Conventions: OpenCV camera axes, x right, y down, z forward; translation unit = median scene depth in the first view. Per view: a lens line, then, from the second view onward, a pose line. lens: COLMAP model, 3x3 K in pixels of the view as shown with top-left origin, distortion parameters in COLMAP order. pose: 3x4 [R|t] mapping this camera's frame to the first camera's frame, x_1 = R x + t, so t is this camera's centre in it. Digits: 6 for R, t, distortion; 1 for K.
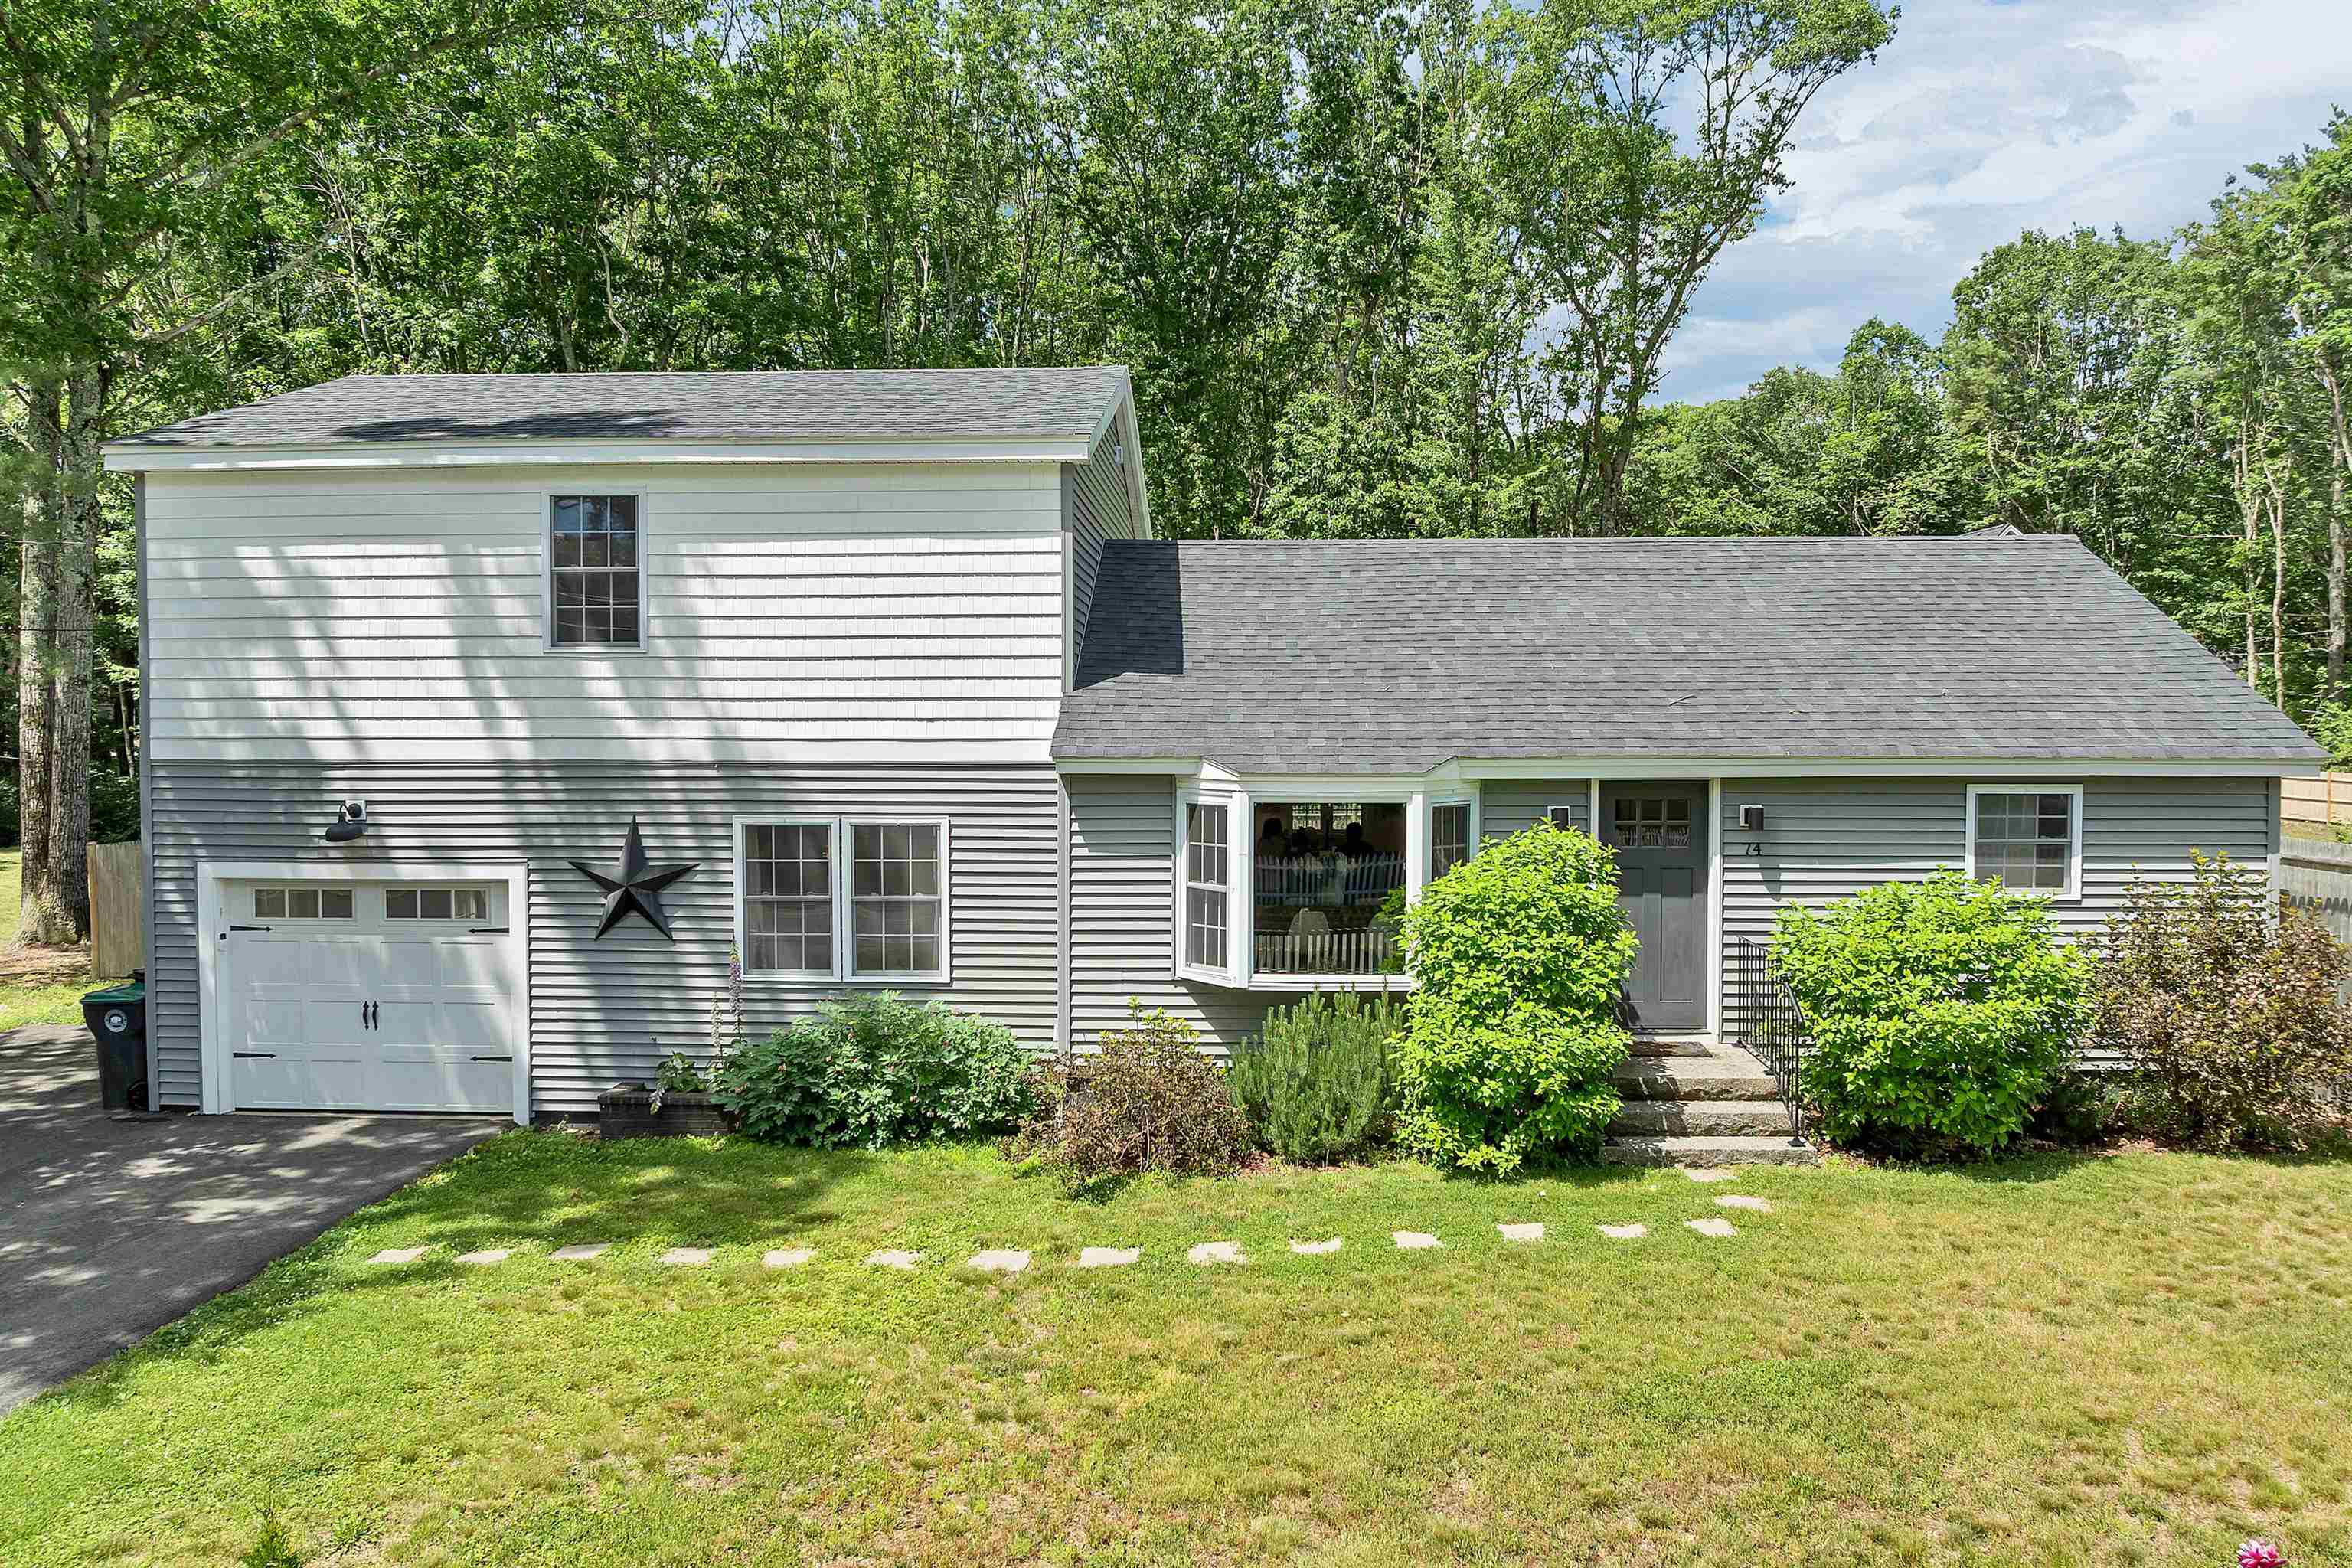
lens RADIAL K [[1706.4, 0, 1176.0], [0, 1706.4, 784.0], [0, 0, 1]] dist [-0.039299, -0.003995]
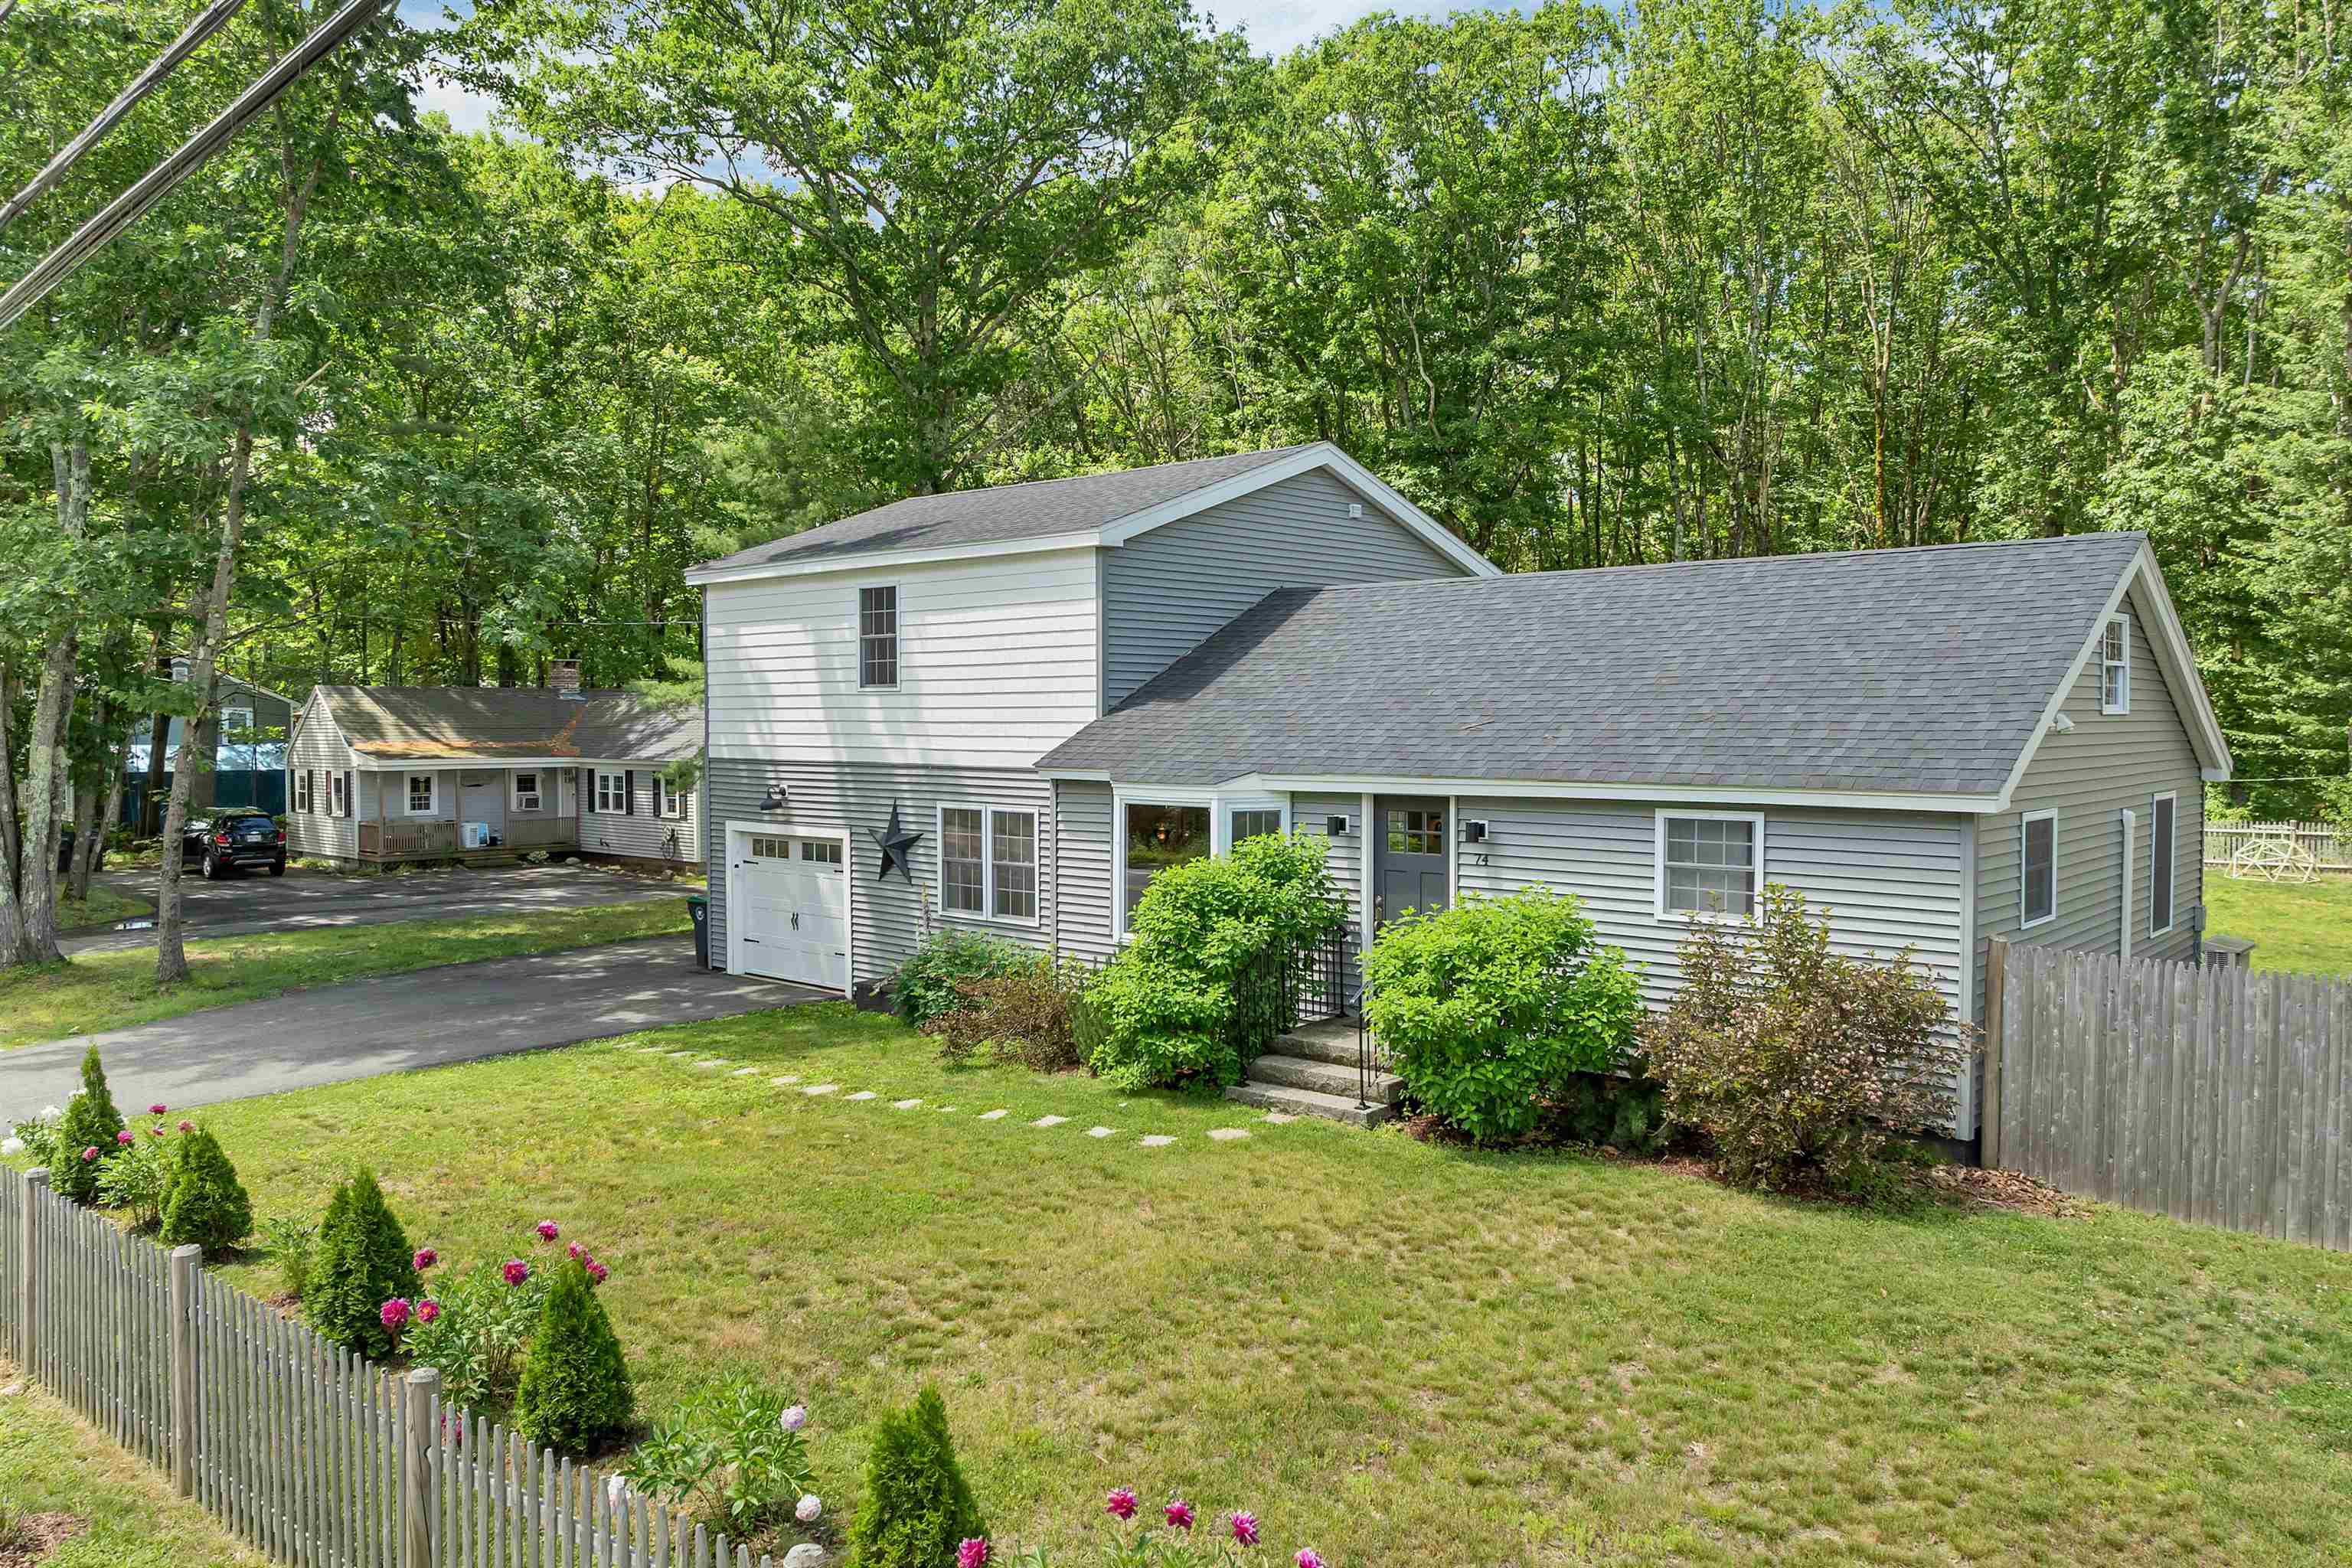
lens RADIAL K [[1706.4, 0, 1176.0], [0, 1706.4, 784.0], [0, 0, 1]] dist [-0.039299, -0.003995]
pose [[0.764997, 0.024633, -0.643563, 0.842317], [-0.020585, 0.999693, 0.013795, -0.021153], [0.643705, 0.002695, 0.765269, 0.009587]]
